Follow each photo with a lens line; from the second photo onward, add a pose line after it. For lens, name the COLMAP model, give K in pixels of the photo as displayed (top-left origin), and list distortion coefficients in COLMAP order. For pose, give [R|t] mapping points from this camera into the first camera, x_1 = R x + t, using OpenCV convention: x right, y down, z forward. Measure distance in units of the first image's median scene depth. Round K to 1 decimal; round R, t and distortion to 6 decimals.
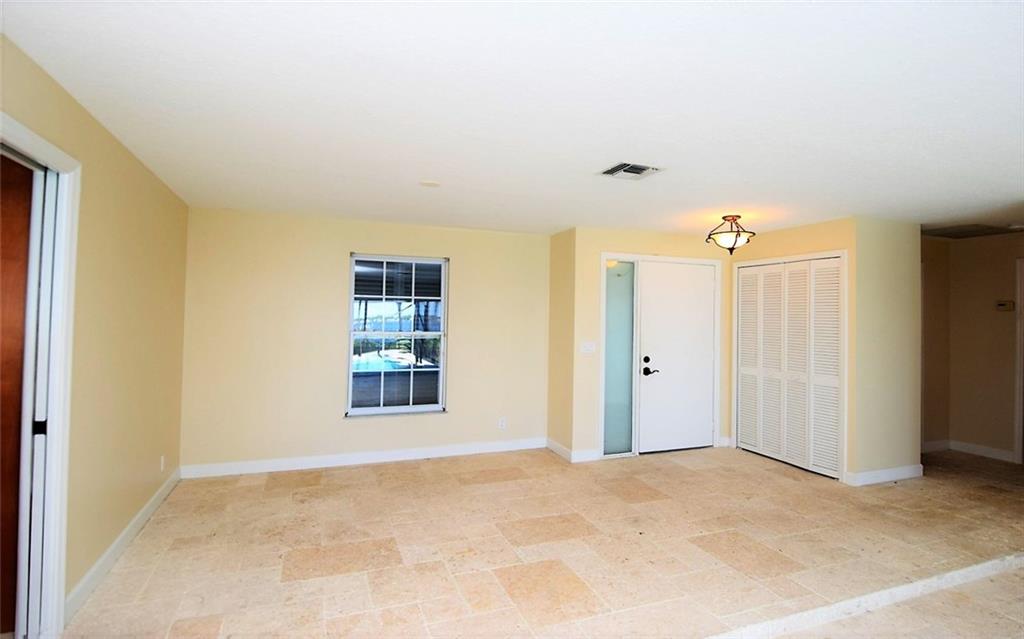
lens RADIAL K [[533.7, 0, 537.3], [0, 533.7, 302.3], [0, 0, 1]] dist [0.002941, -0.009770]
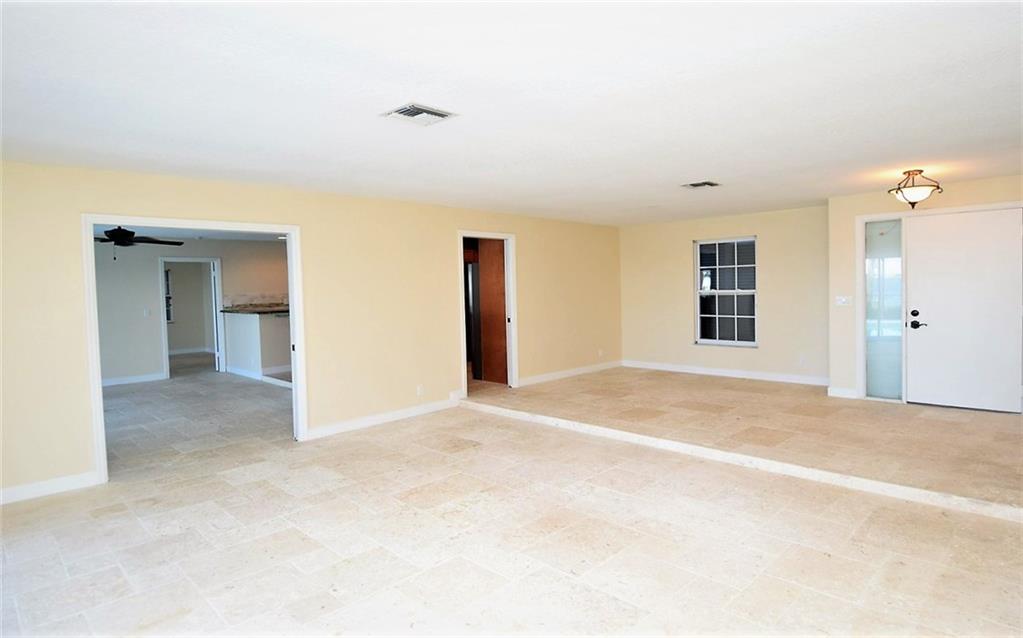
lens RADIAL K [[561.5, 0, 555.9], [0, 561.5, 308.8], [0, 0, 1]] dist [0.004380, -0.013556]
pose [[0.419695, 0.010776, -0.907601, 0.943012], [0.053791, 0.997877, 0.036722, 0.023556], [0.906070, -0.064233, 0.418224, -0.076978]]
